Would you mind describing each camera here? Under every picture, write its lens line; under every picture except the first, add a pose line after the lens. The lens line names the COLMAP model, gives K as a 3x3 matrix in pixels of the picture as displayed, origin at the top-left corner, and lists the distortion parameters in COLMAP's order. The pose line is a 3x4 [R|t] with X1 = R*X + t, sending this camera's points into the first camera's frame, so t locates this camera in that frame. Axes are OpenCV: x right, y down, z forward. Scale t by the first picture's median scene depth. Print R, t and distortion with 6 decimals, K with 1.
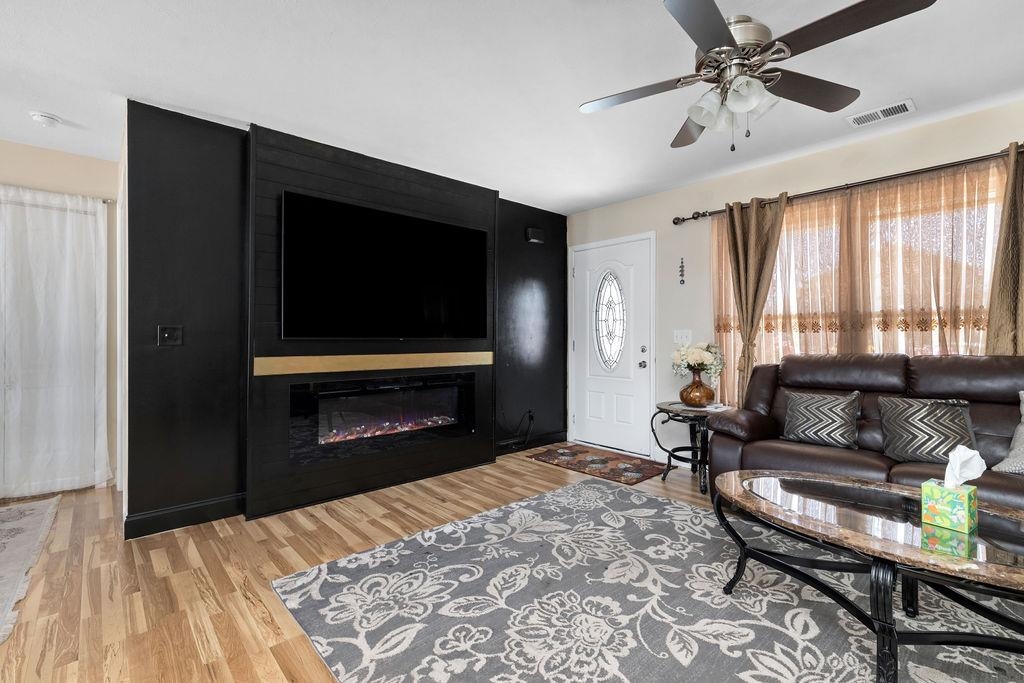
lens RADIAL K [[464.4, 0, 514.6], [0, 464.4, 335.0], [0, 0, 1]] dist [0.002557, 0.000398]
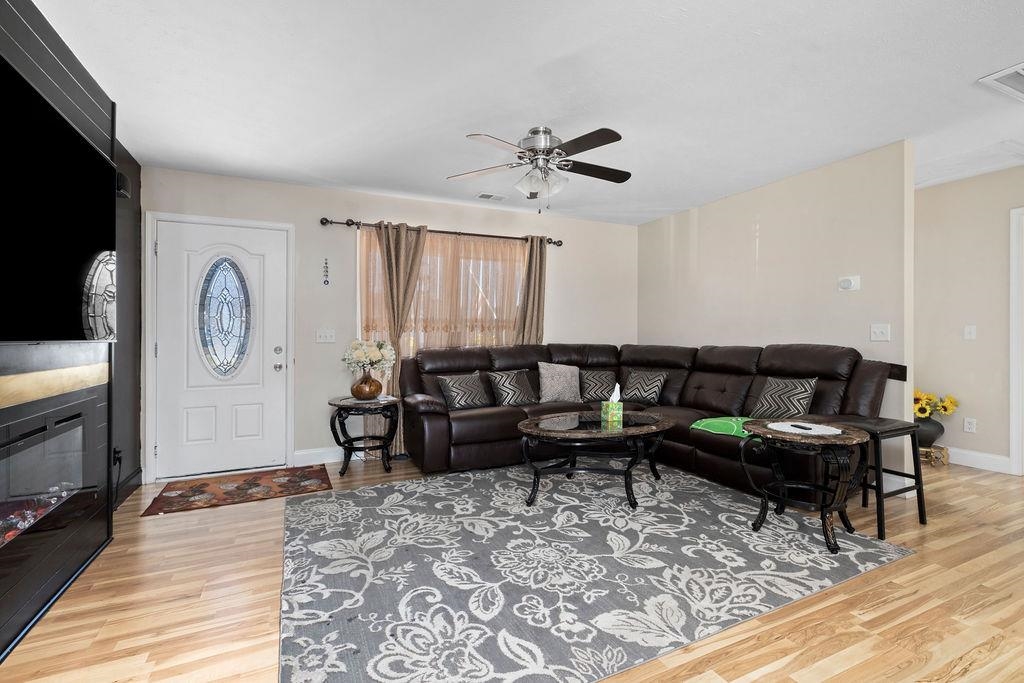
lens RADIAL K [[464.4, 0, 514.6], [0, 464.4, 335.0], [0, 0, 1]] dist [0.002557, 0.000398]
pose [[0.288103, -0.002722, 0.957595, -0.731909], [0.004522, 0.999989, 0.001482, 0.003025], [-0.957589, 0.003903, 0.288112, 0.455651]]
